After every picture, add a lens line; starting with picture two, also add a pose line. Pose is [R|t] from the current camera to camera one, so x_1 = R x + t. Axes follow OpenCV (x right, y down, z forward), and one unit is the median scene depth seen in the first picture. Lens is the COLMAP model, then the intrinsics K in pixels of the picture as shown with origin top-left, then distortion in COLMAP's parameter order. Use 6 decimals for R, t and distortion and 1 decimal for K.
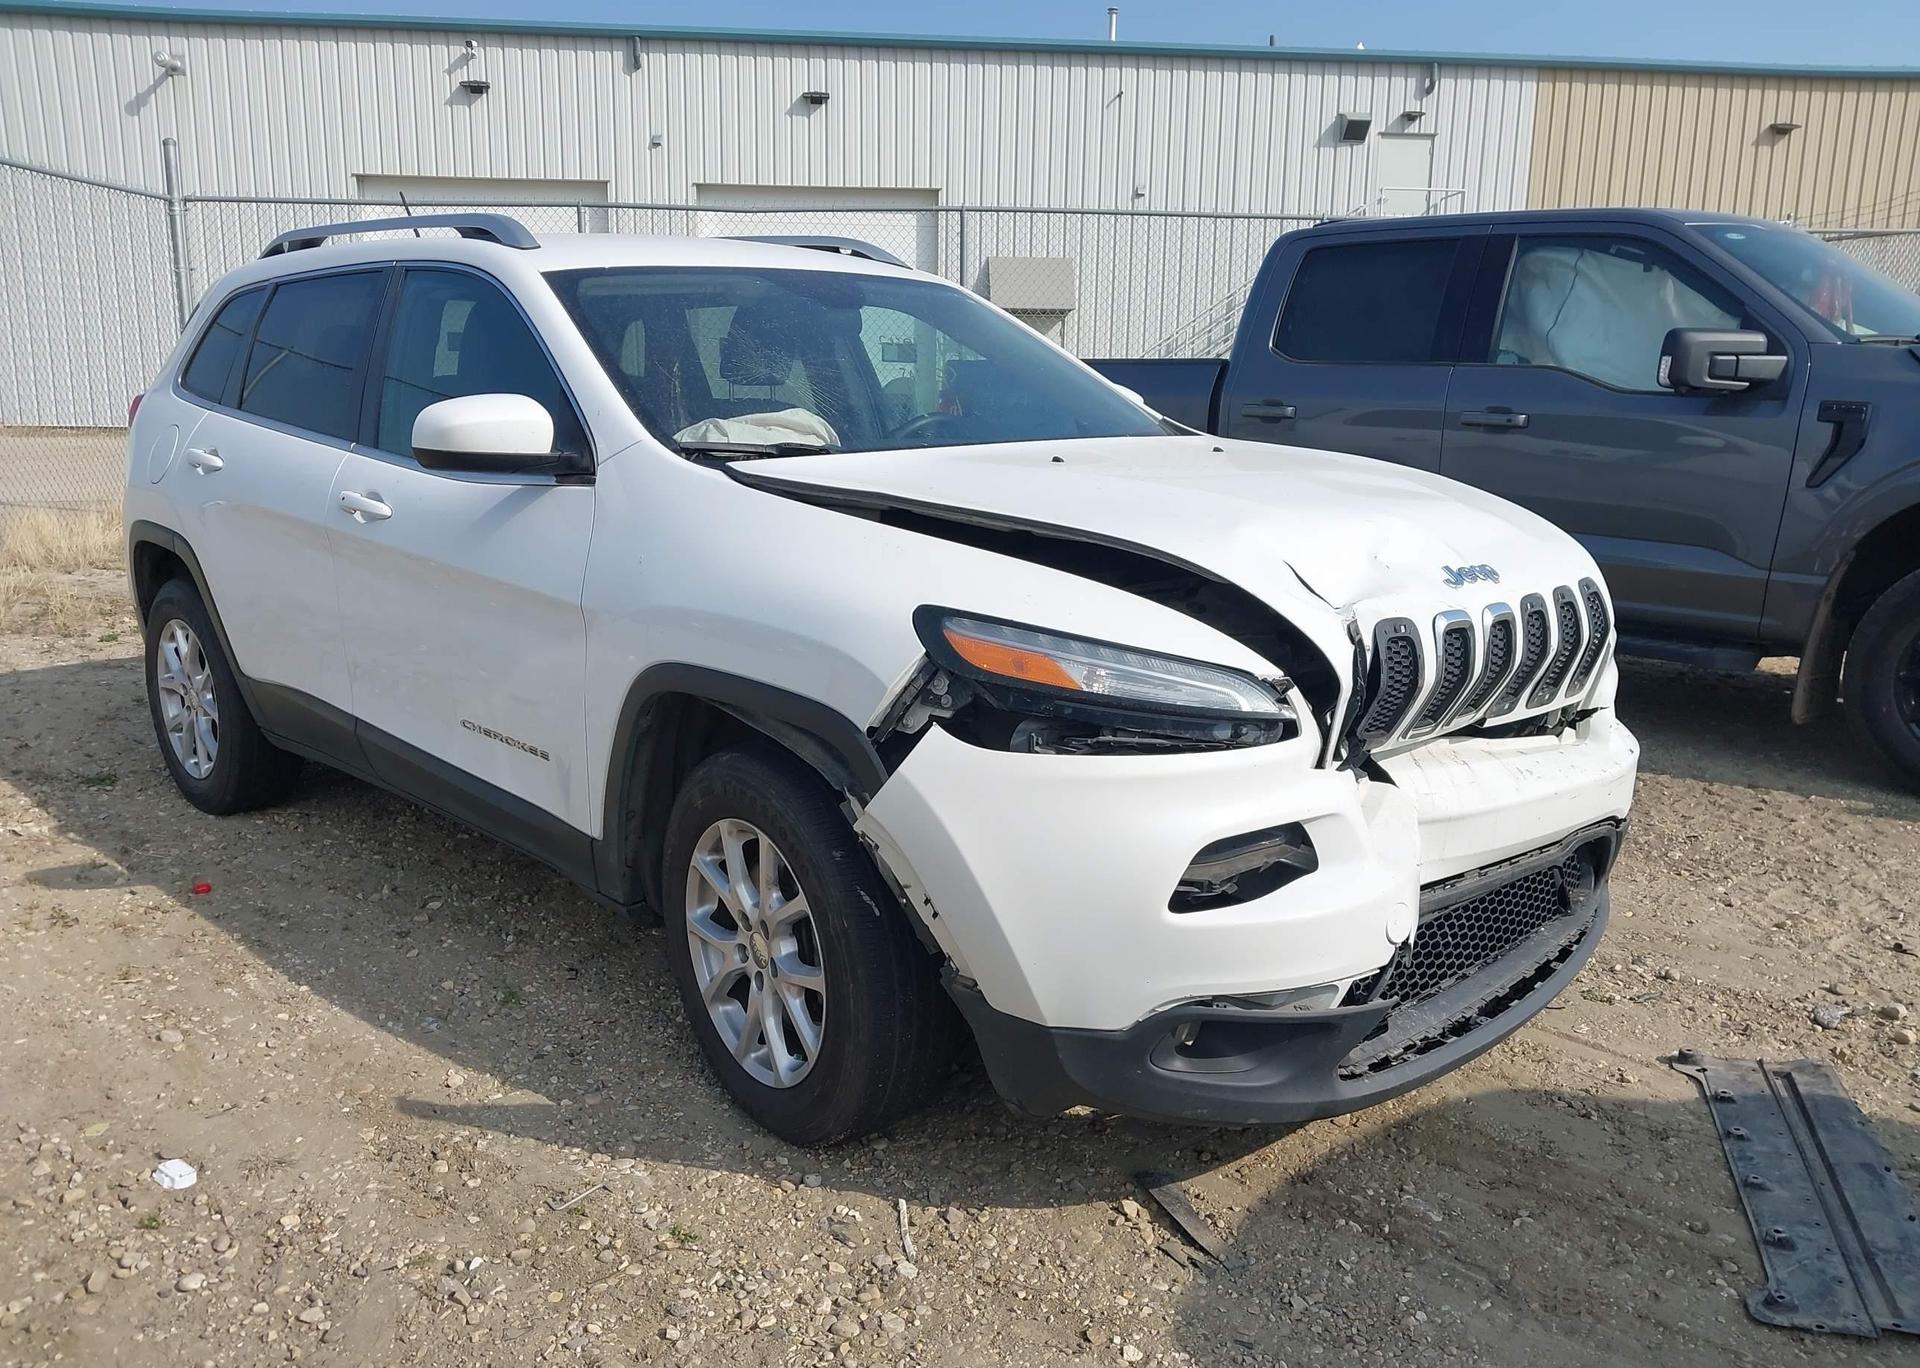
lens RADIAL K [[1460.1, 0, 961.7], [0, 1460.1, 711.8], [0, 0, 1]] dist [0.038611, -0.041592]
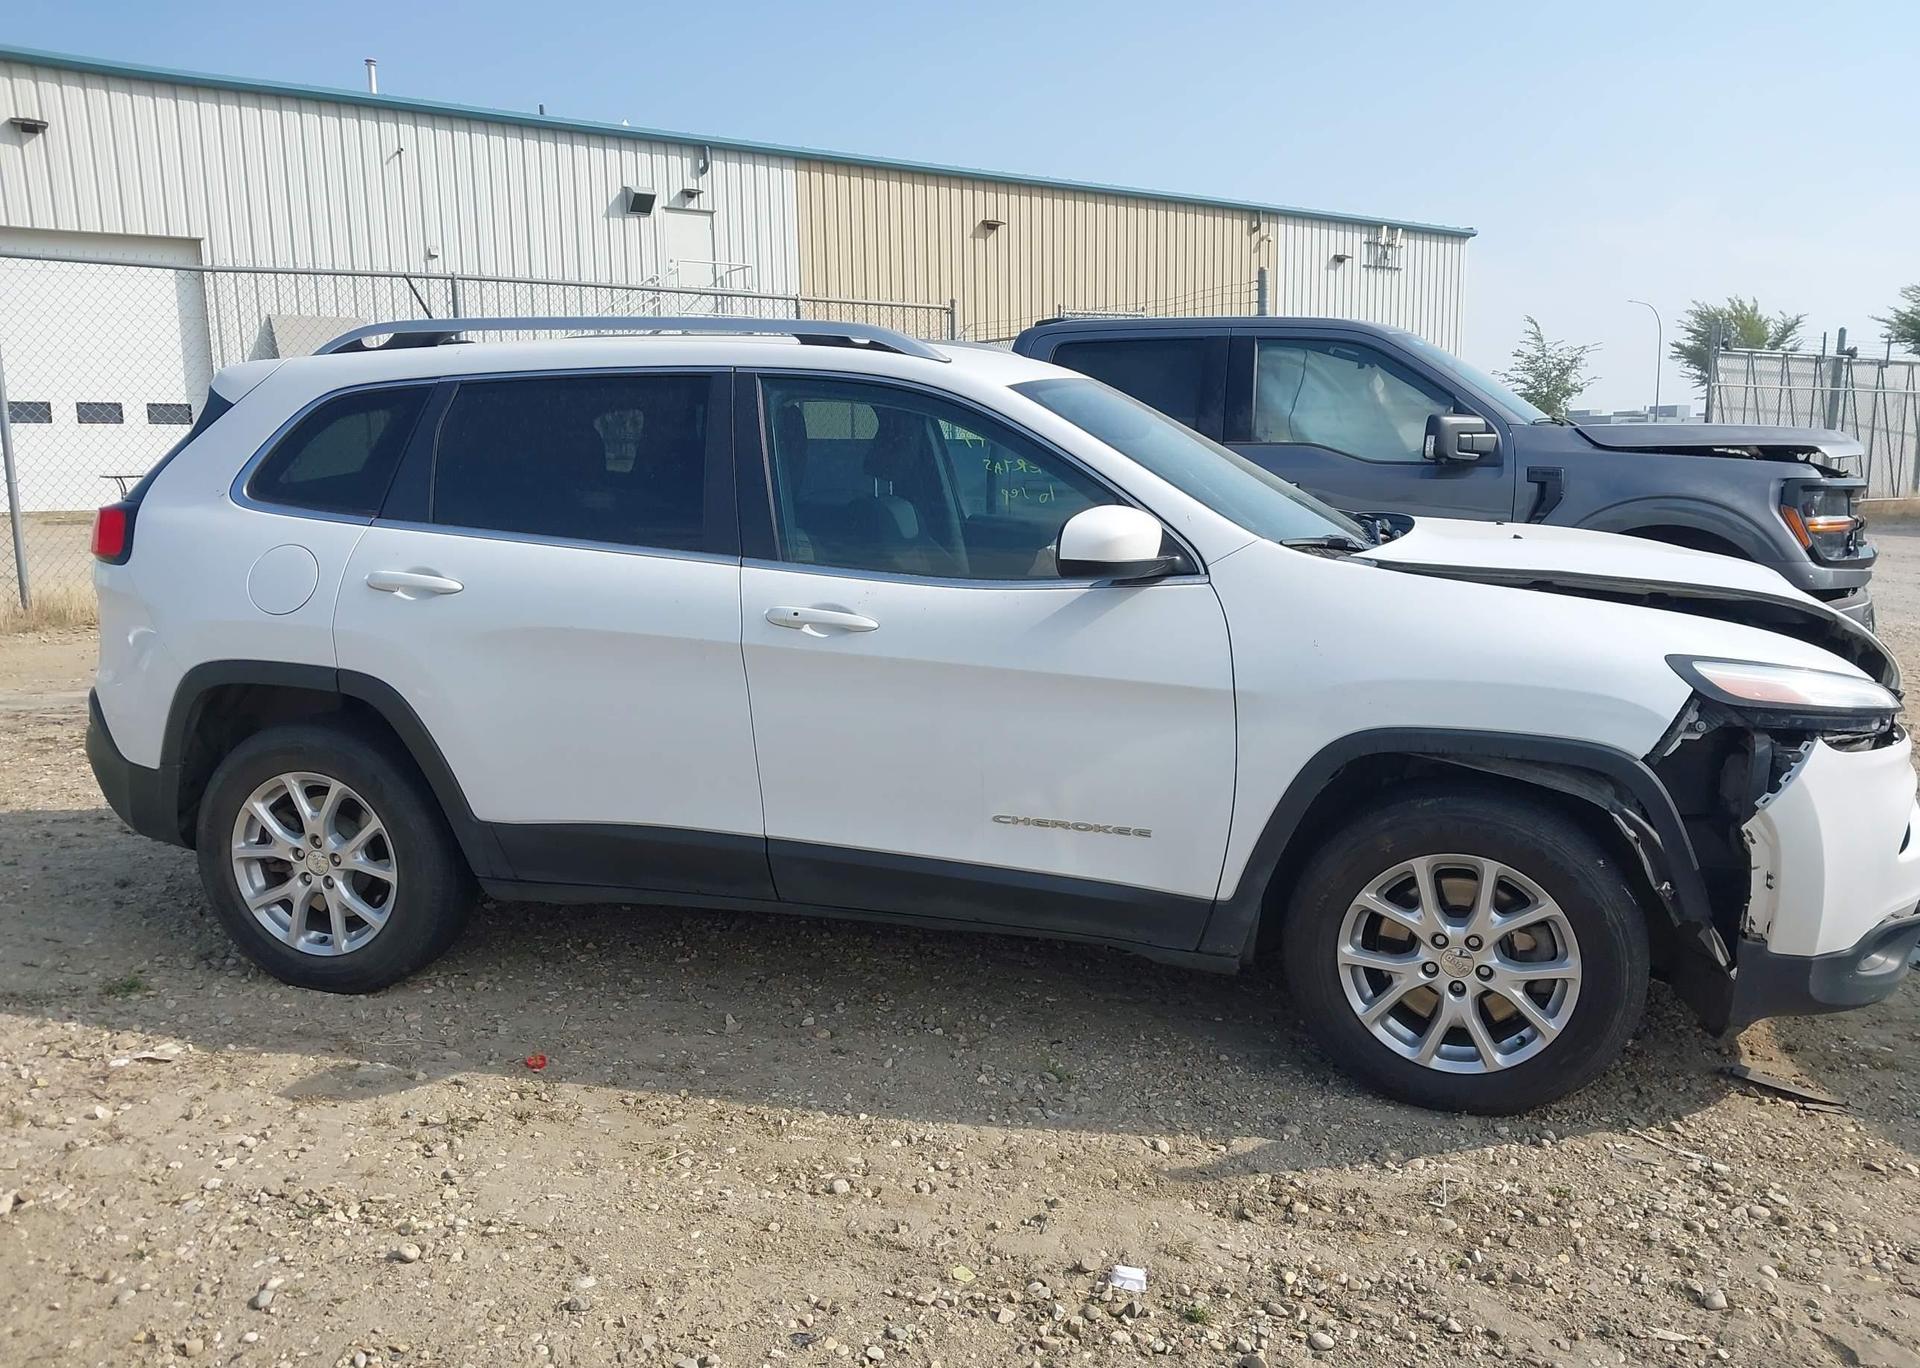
lens RADIAL K [[1460.1, 0, 974.6], [0, 1460.1, 696.9], [0, 0, 1]] dist [0.038611, -0.041592]
pose [[0.877531, -0.098056, 0.469387, -0.820563], [0.120978, 0.992476, -0.018842, -0.059540], [-0.464008, 0.073320, 0.882791, 0.097615]]
